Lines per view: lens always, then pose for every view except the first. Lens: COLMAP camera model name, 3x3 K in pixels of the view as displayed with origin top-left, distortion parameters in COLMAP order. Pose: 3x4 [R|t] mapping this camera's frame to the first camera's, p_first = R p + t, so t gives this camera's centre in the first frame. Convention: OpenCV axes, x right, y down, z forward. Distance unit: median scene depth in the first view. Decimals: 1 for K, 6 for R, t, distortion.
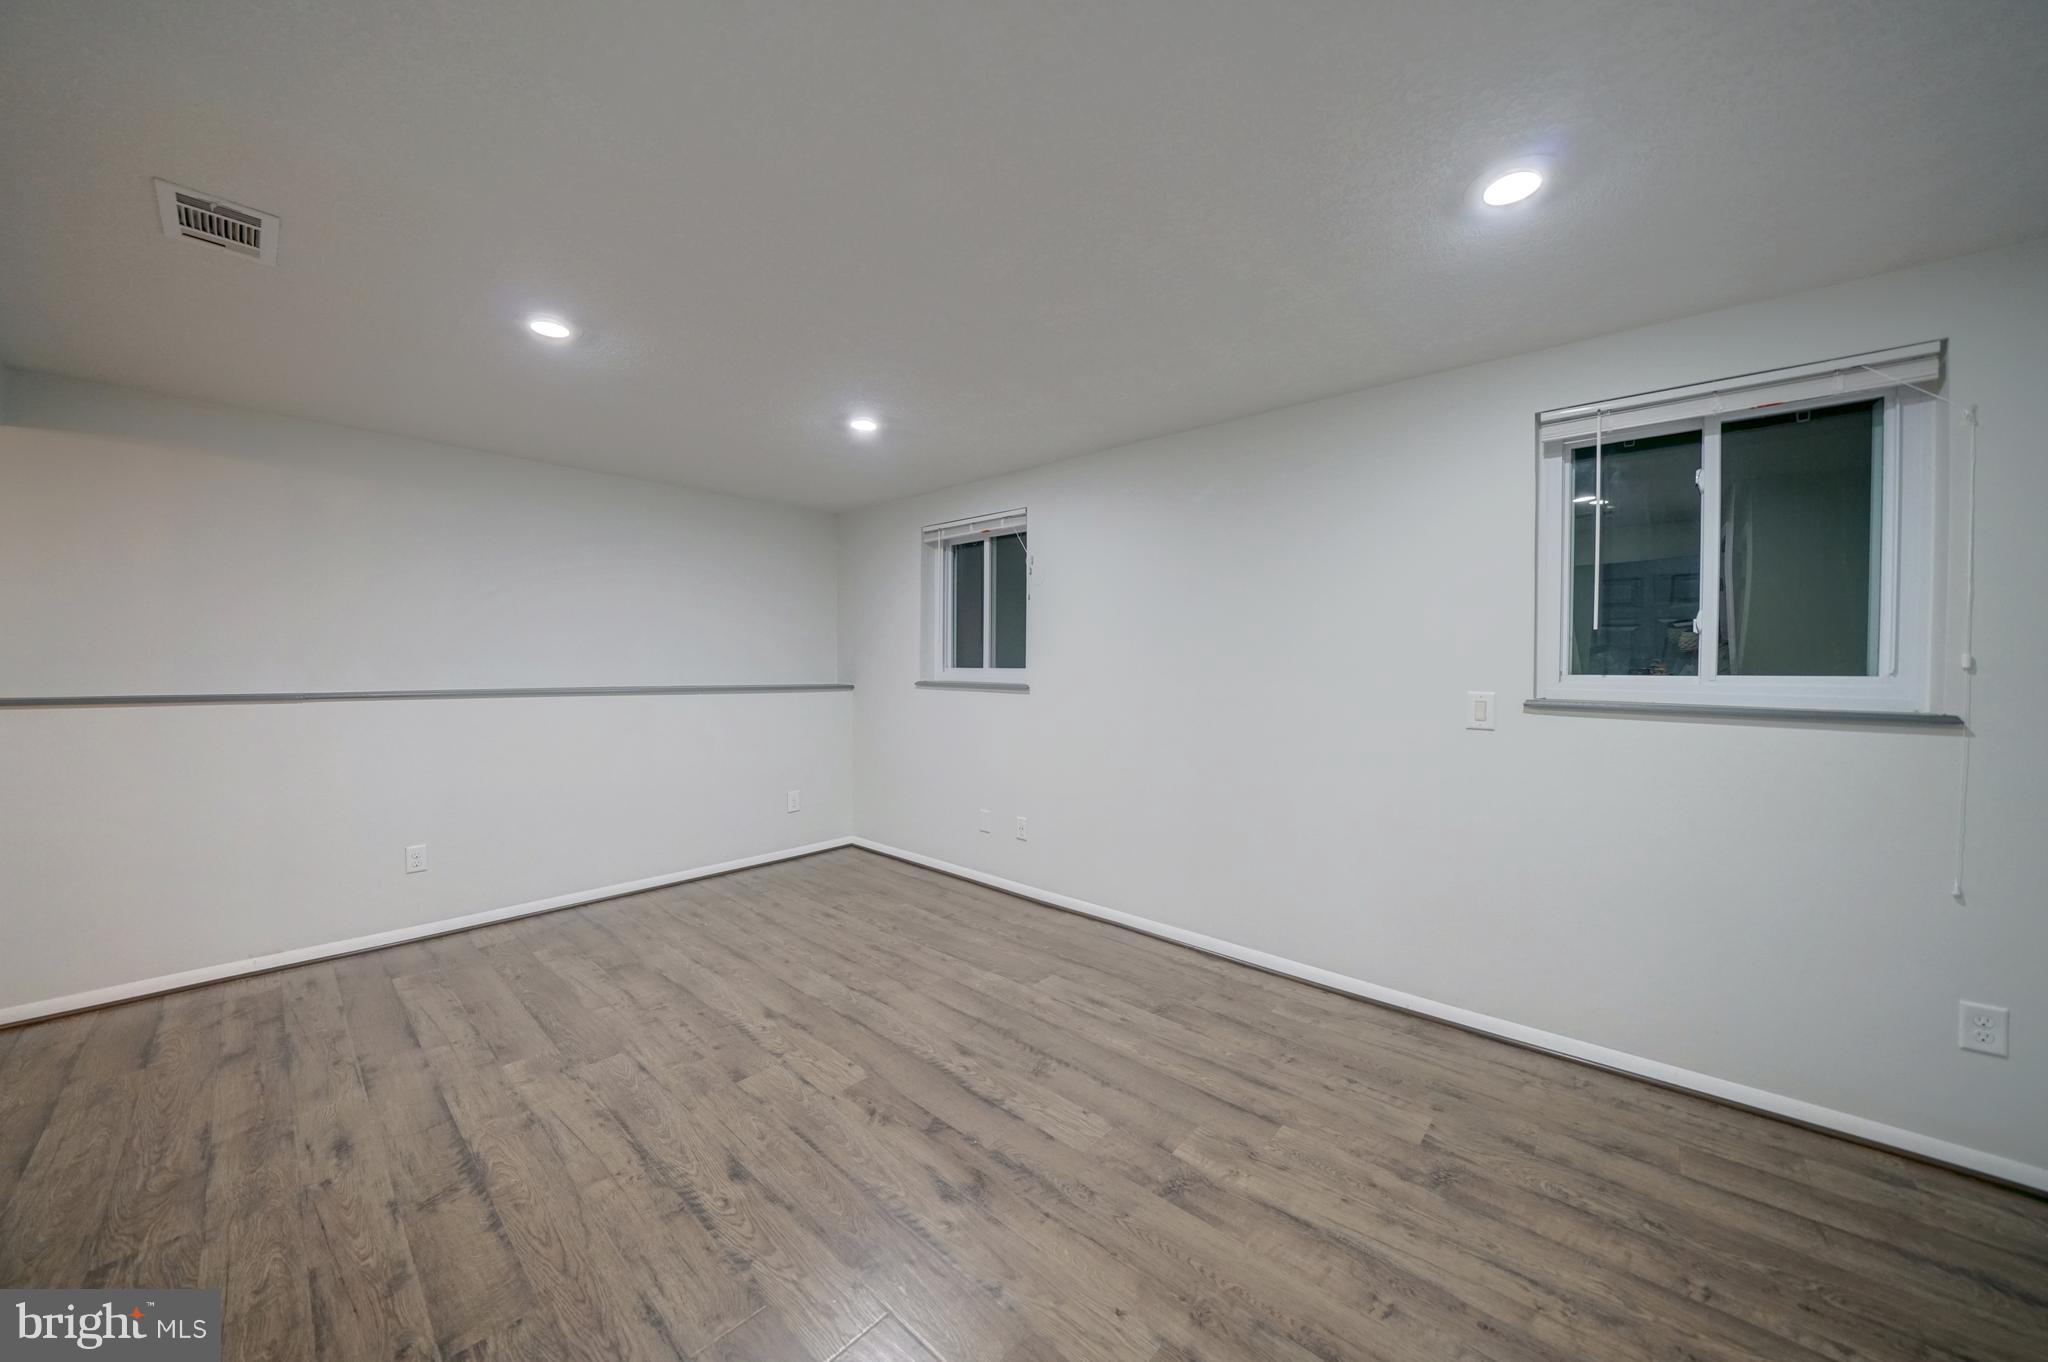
lens RADIAL K [[709.4, 0, 1015.9], [0, 709.4, 722.1], [0, 0, 1]] dist [-0.021276, 0.002723]
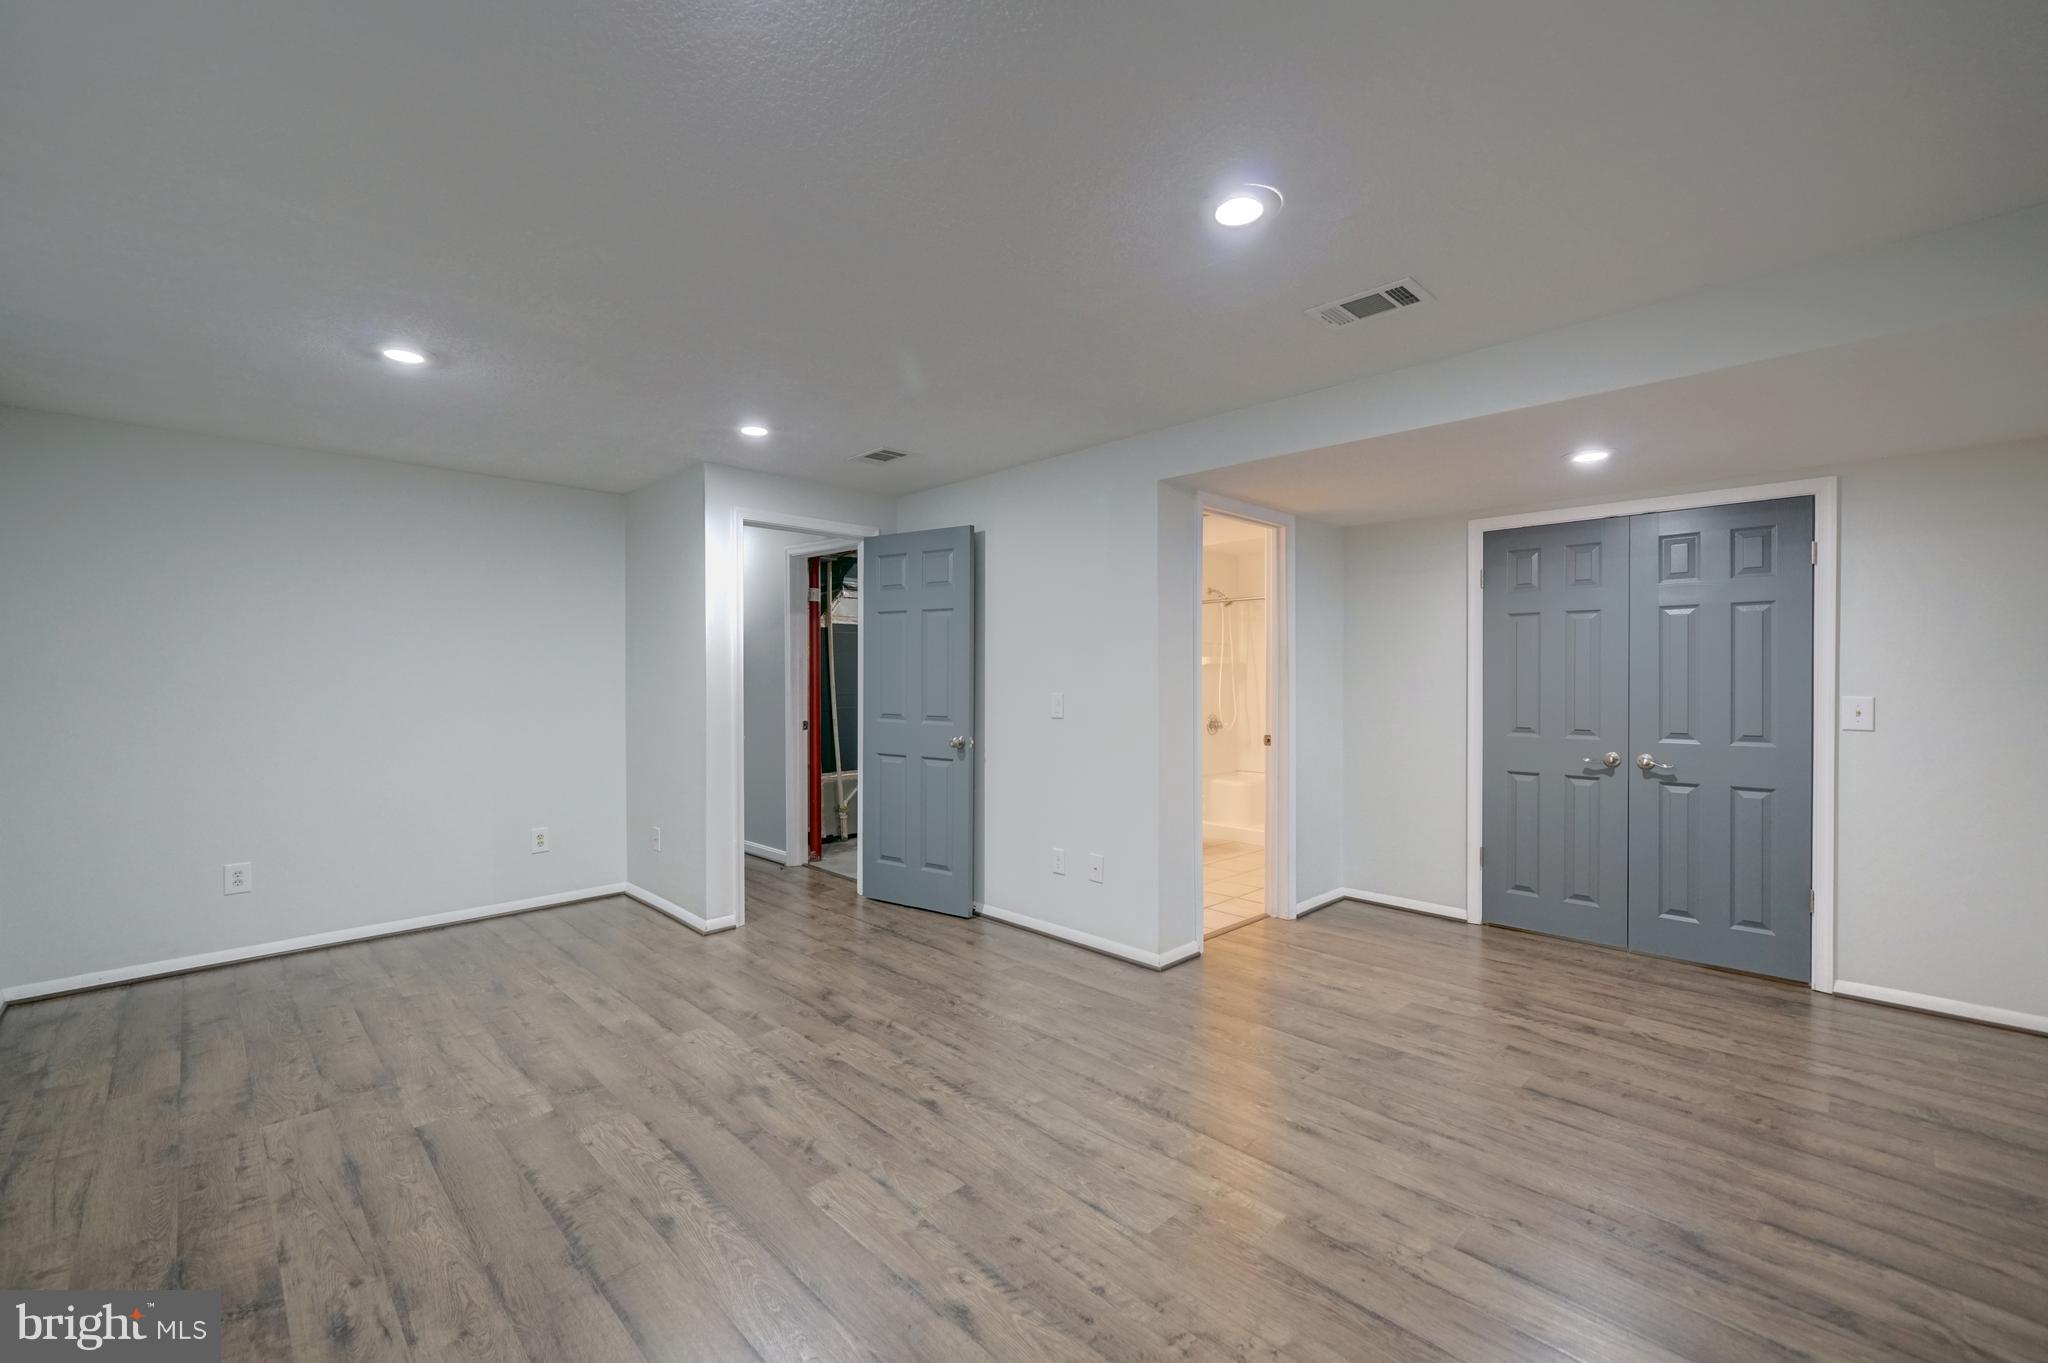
lens RADIAL K [[850.8, 0, 1024.0], [0, 850.8, 681.5], [0, 0, 1]] dist [0.006174, 0.000015]
pose [[-0.998493, -0.005598, 0.054598, -0.483133], [-0.000777, 0.996127, 0.087924, -0.153996], [-0.054878, 0.087749, -0.994630, 1.811857]]
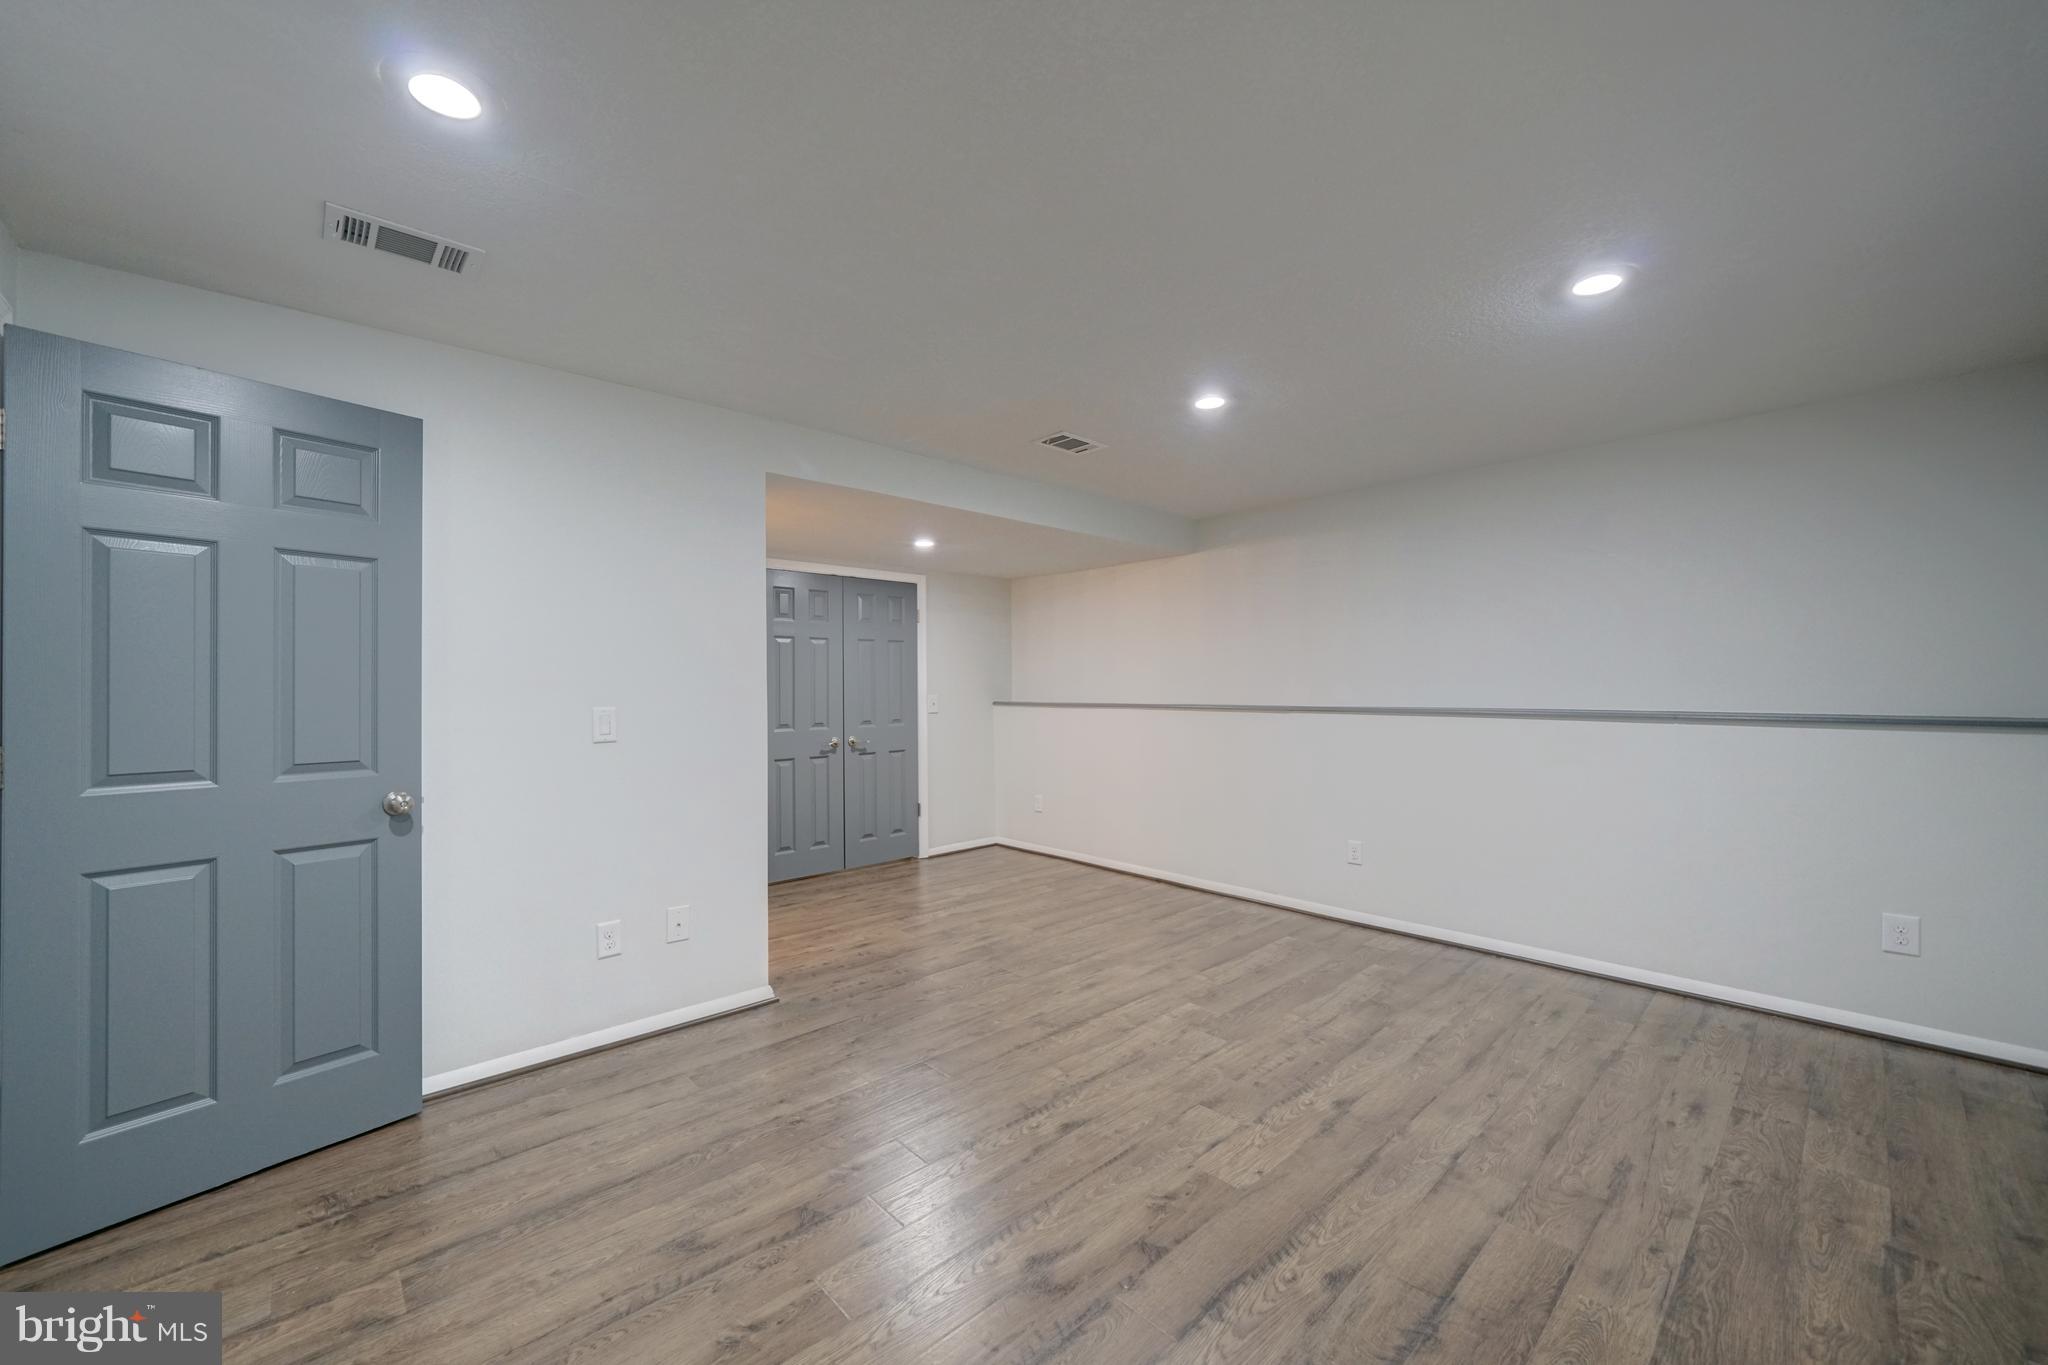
lens RADIAL K [[784.7, 0, 1010.4], [0, 784.7, 684.6], [0, 0, 1]] dist [-0.009945, 0.000348]
pose [[-0.092008, -0.006949, -0.995734, 0.676182], [-0.076201, 0.997093, 0.000082, -0.051648], [0.992838, 0.075883, -0.092270, 0.739880]]
